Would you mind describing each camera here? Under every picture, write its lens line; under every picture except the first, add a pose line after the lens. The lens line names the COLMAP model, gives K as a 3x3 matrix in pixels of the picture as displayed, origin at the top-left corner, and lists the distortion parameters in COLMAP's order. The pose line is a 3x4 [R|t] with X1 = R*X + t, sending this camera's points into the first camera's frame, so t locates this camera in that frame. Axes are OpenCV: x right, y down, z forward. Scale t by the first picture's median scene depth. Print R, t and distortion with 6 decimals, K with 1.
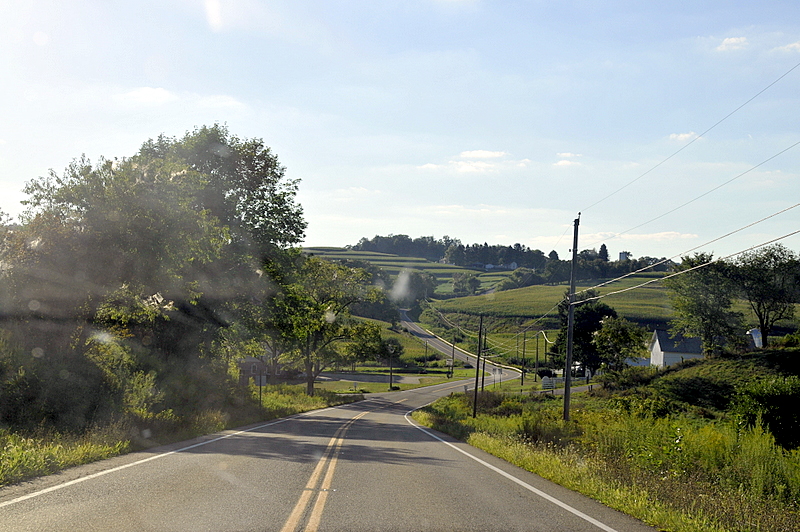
lens RADIAL K [[1377.0, 0, 400.0], [0, 1377.0, 265.5], [0, 0, 1]] dist [-0.024665, 0.000000]
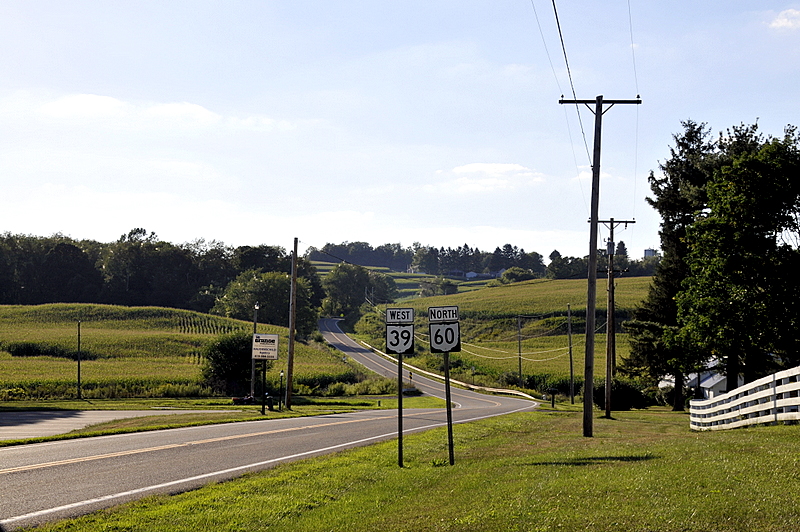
lens RADIAL K [[1596.8, 0, 400.1], [0, 1596.8, 266.6], [0, 0, 1]] dist [0.032353, 0.000000]
pose [[0.999536, -0.024073, 0.018655, 0.009060], [0.024388, 0.999561, -0.016811, 0.009989], [-0.018243, 0.017258, 0.999685, 0.117484]]
